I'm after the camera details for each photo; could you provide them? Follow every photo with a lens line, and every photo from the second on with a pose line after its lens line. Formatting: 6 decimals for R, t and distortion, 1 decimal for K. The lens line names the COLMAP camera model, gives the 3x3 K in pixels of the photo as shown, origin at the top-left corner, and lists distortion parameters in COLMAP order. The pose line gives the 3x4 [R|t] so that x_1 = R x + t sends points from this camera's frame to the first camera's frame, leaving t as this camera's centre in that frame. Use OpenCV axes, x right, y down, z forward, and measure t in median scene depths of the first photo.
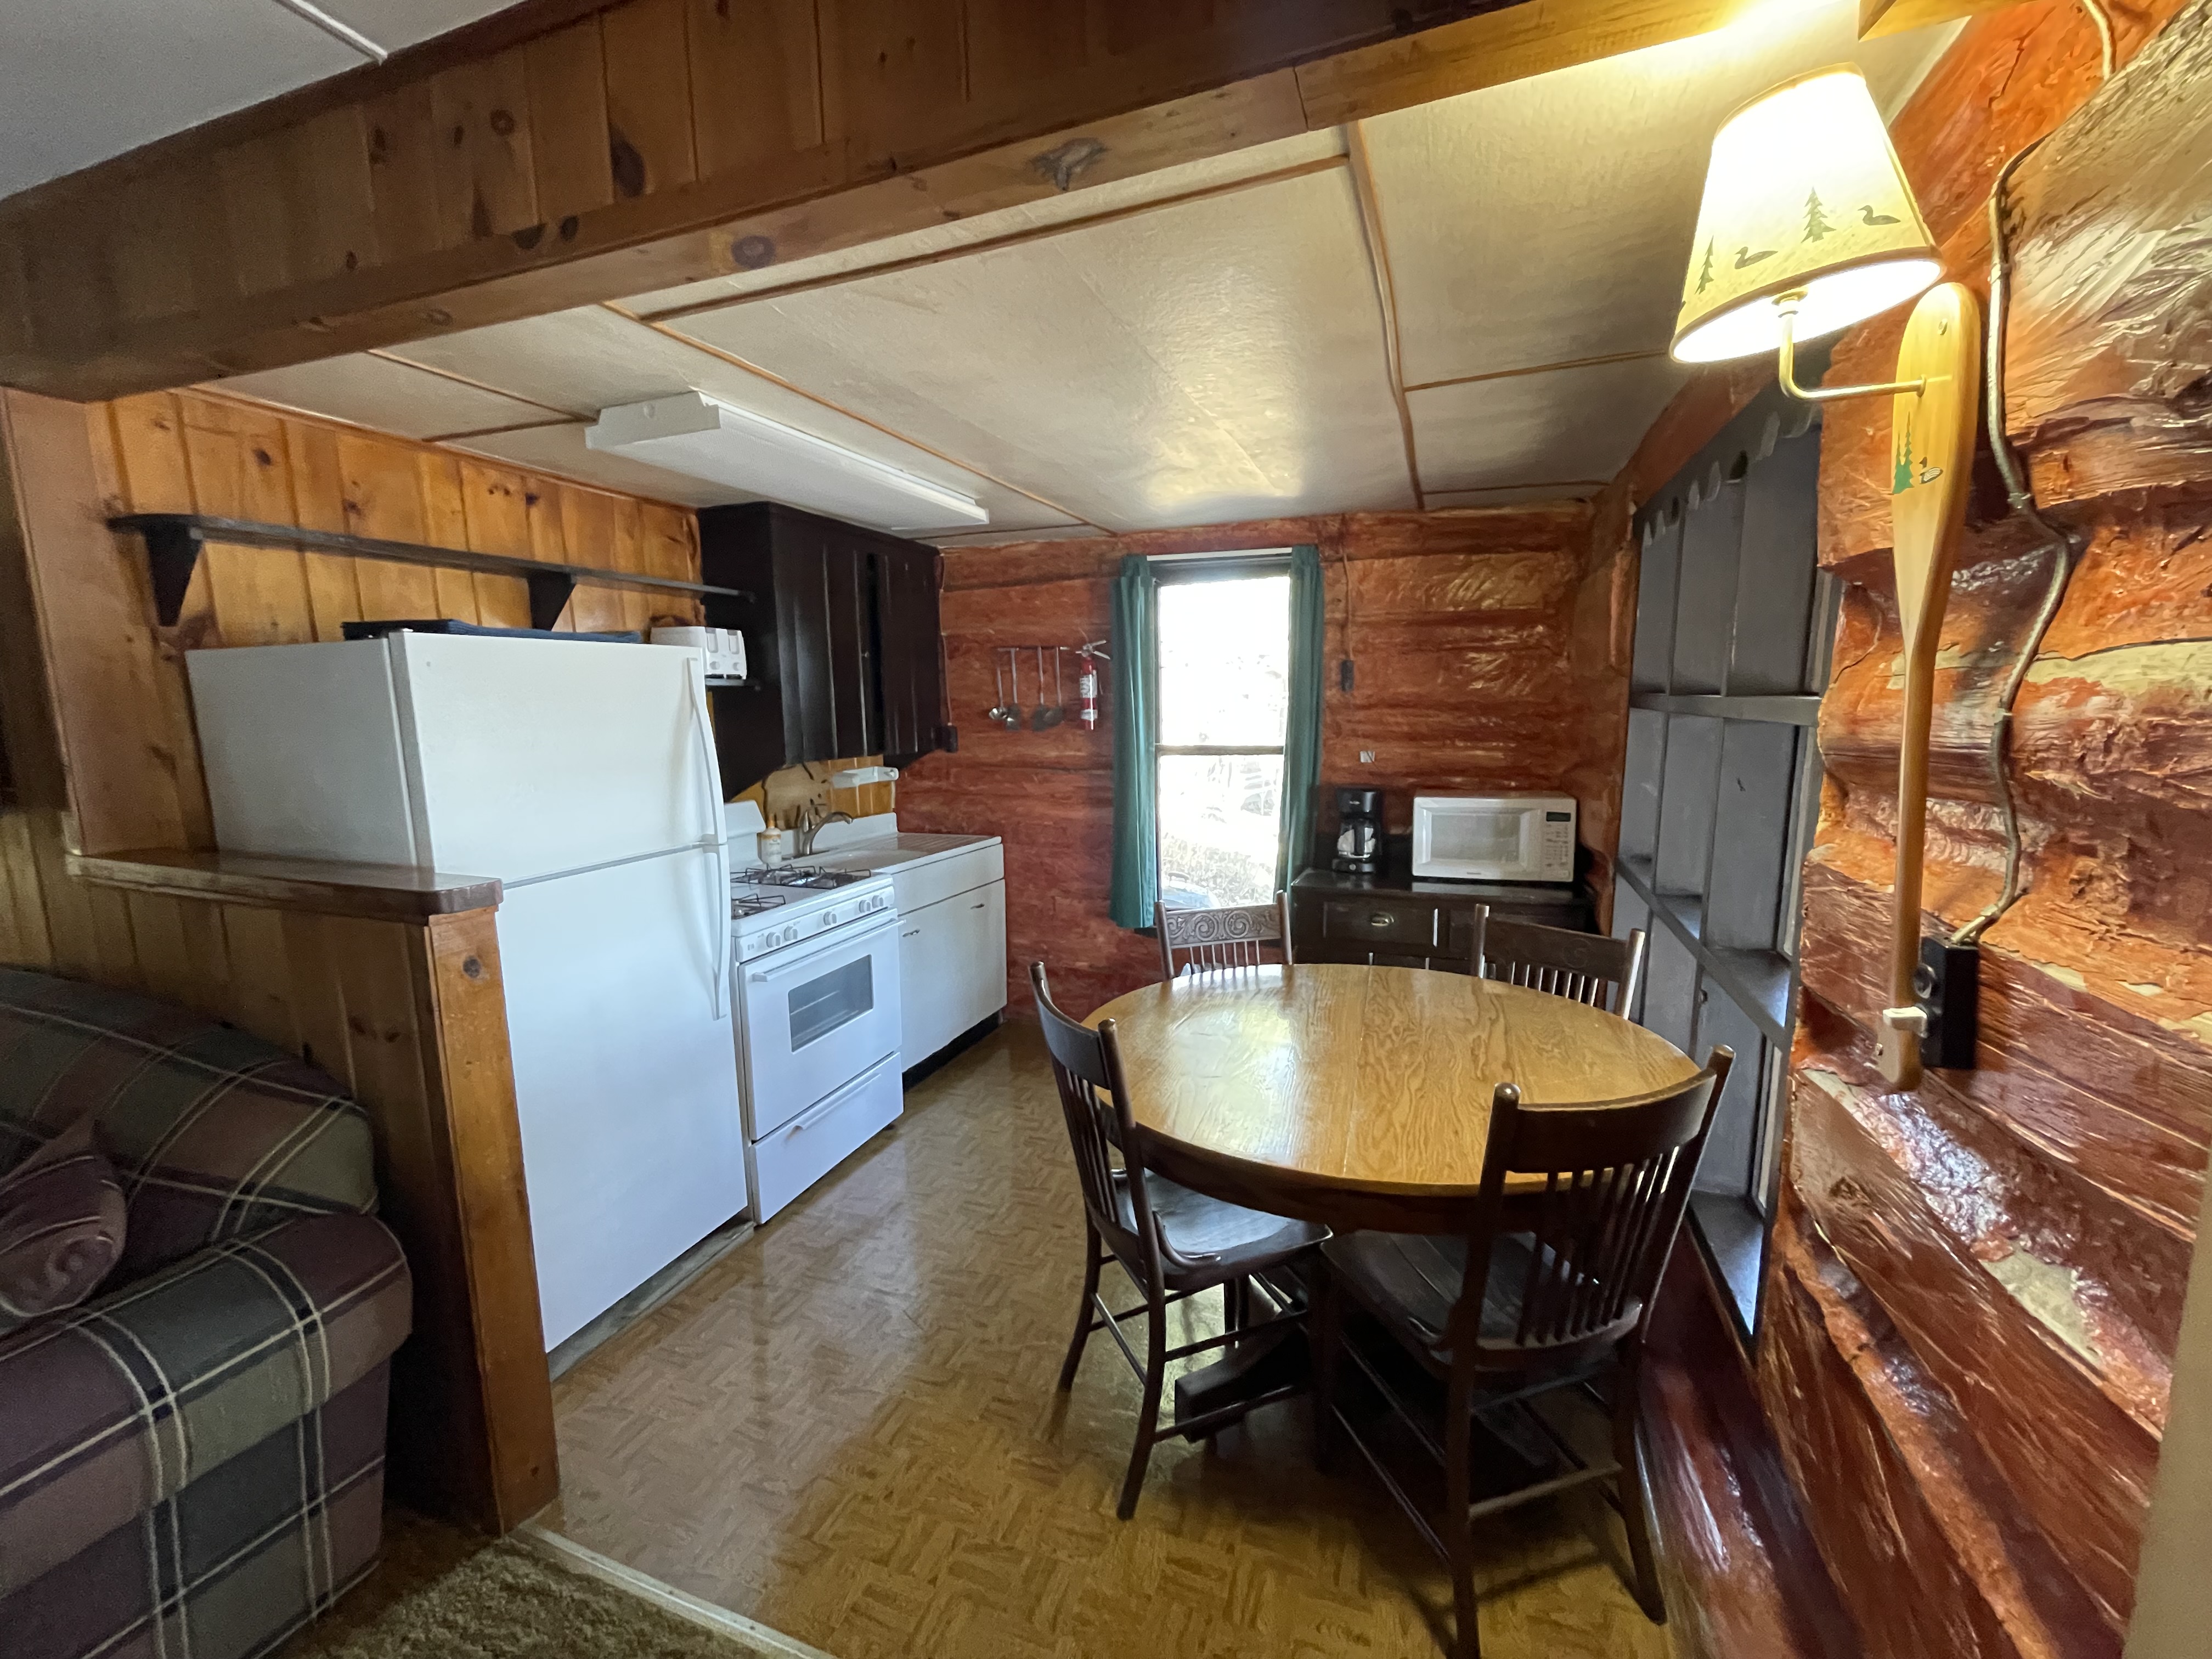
lens RADIAL K [[879.7, 0, 1106.0], [0, 879.7, 829.5], [0, 0, 1]] dist [-0.000419, -0.000042]
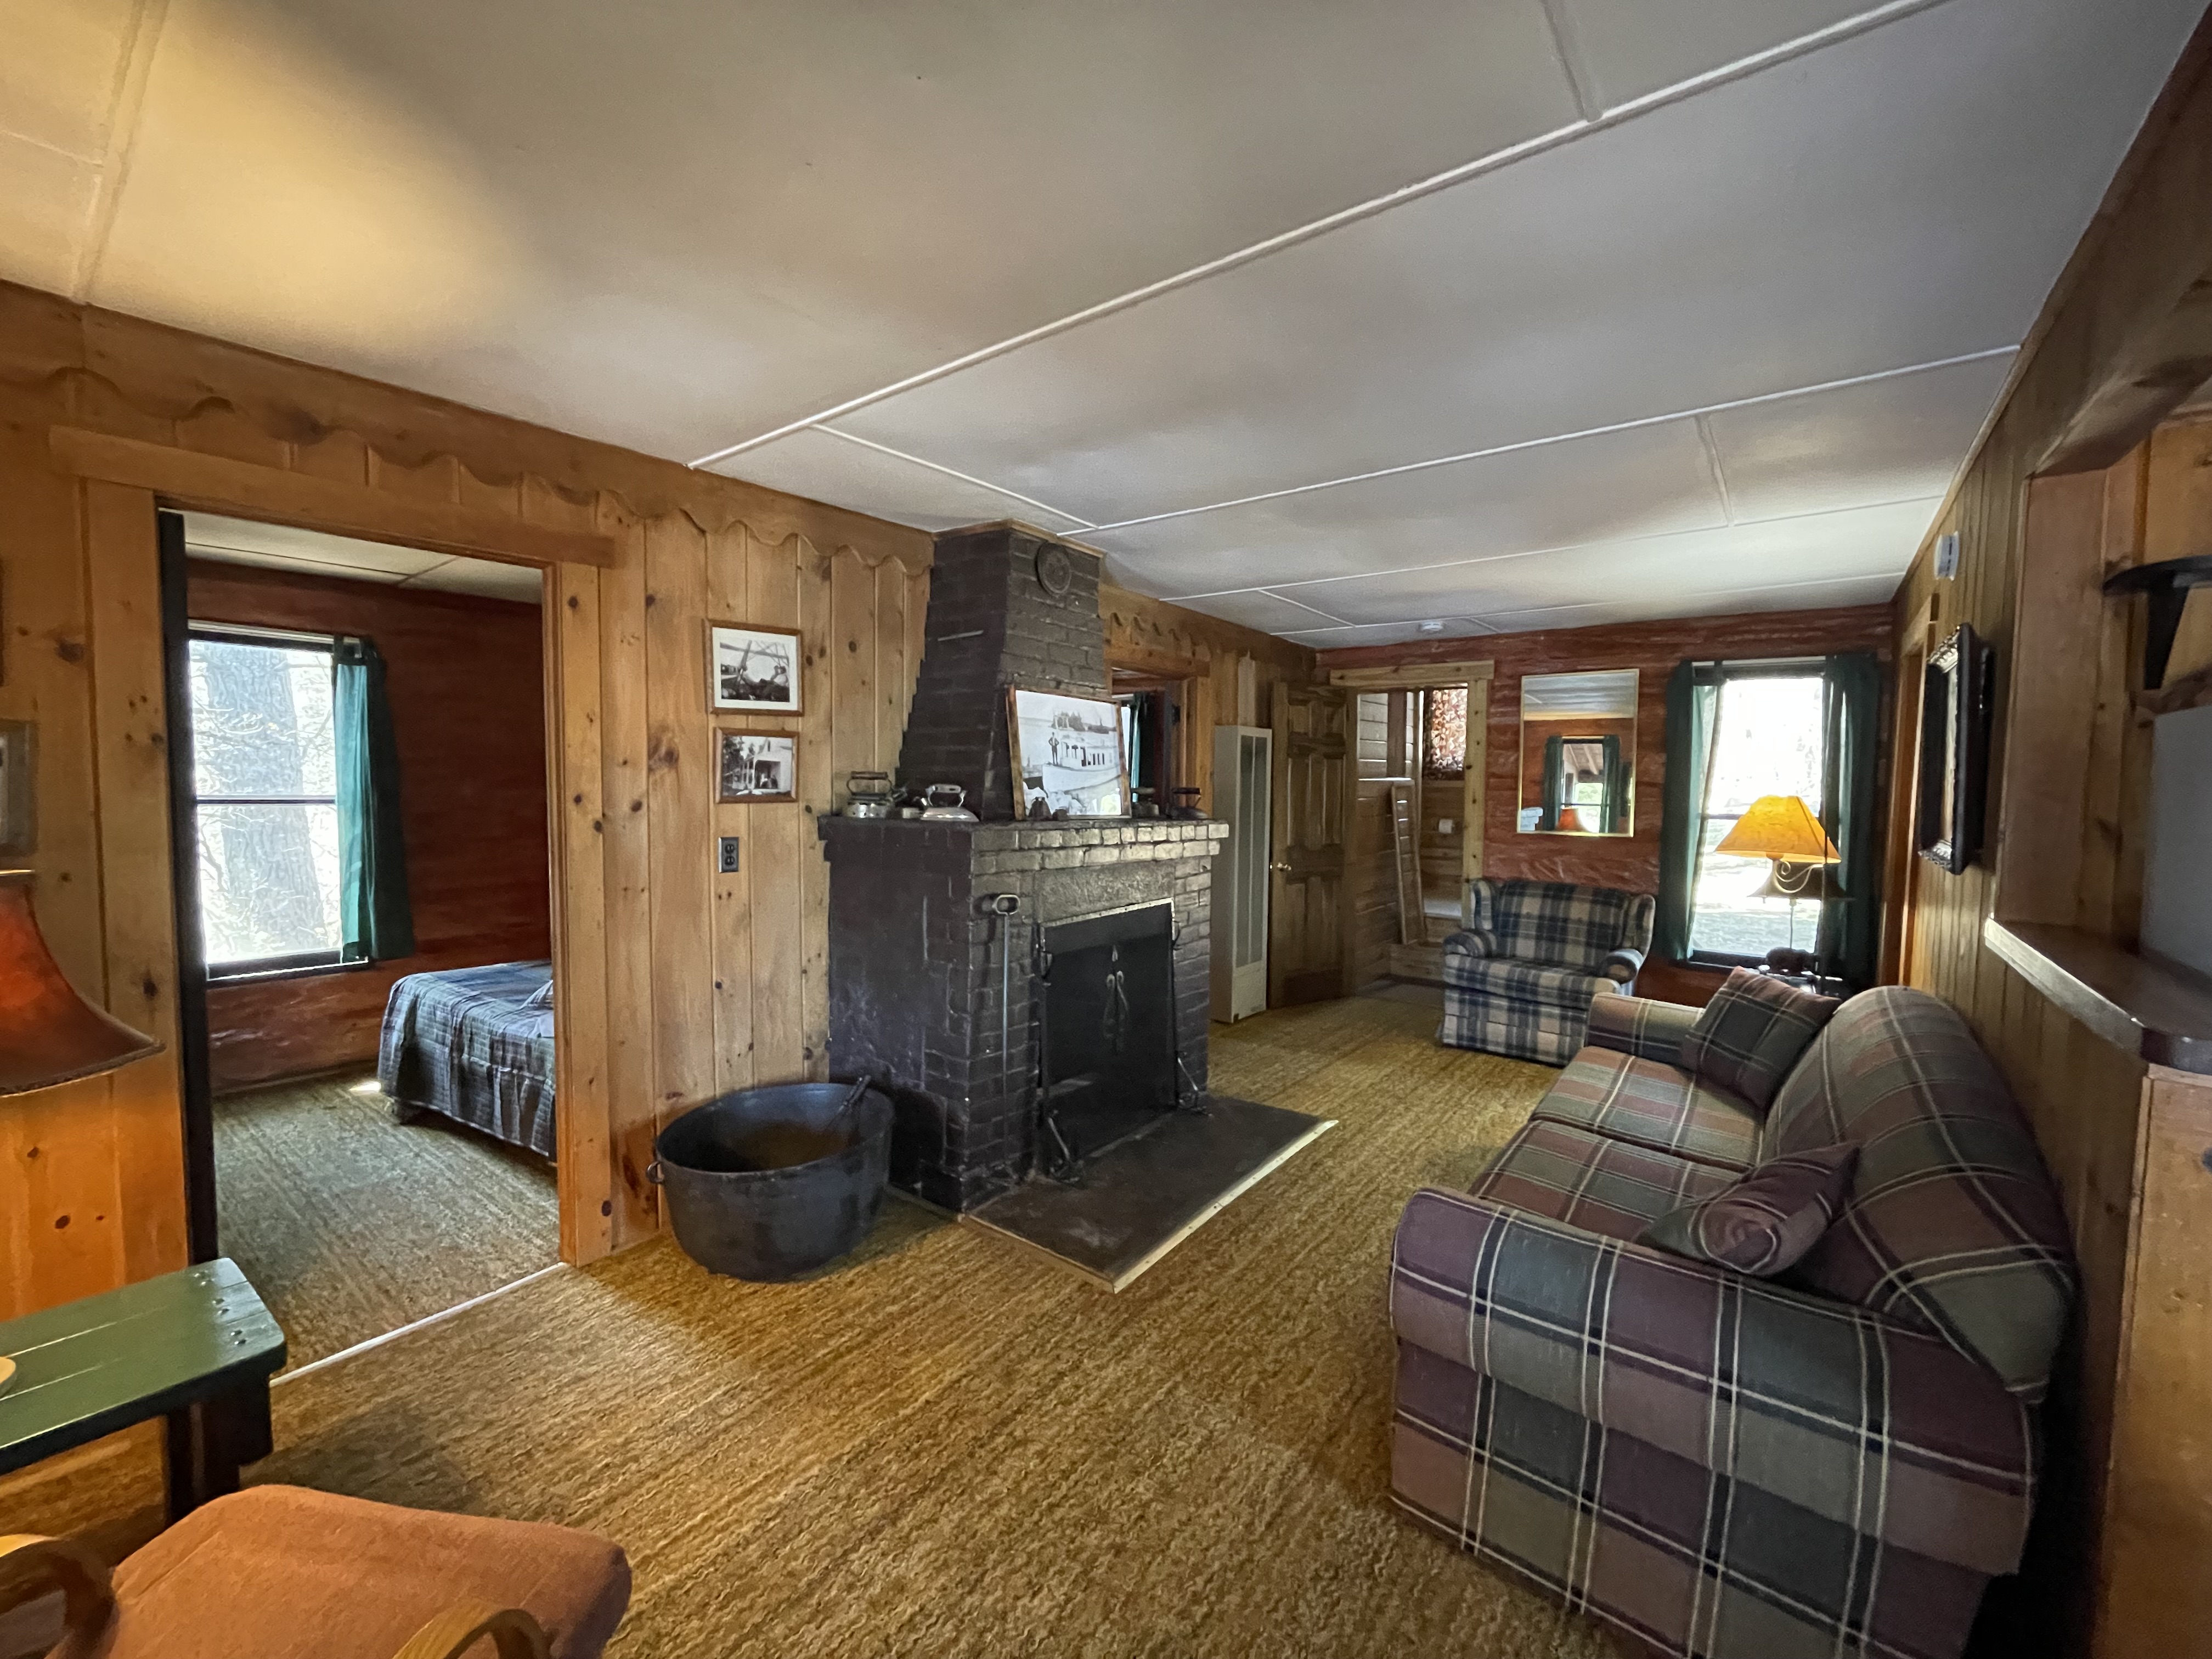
lens RADIAL K [[879.7, 0, 1106.0], [0, 879.7, 829.5], [0, 0, 1]] dist [-0.000419, -0.000042]
pose [[-0.281575, 0.068141, -0.957117, 0.146269], [-0.146617, 0.982707, 0.113096, -0.048670], [0.948272, 0.172174, -0.266715, 0.348900]]
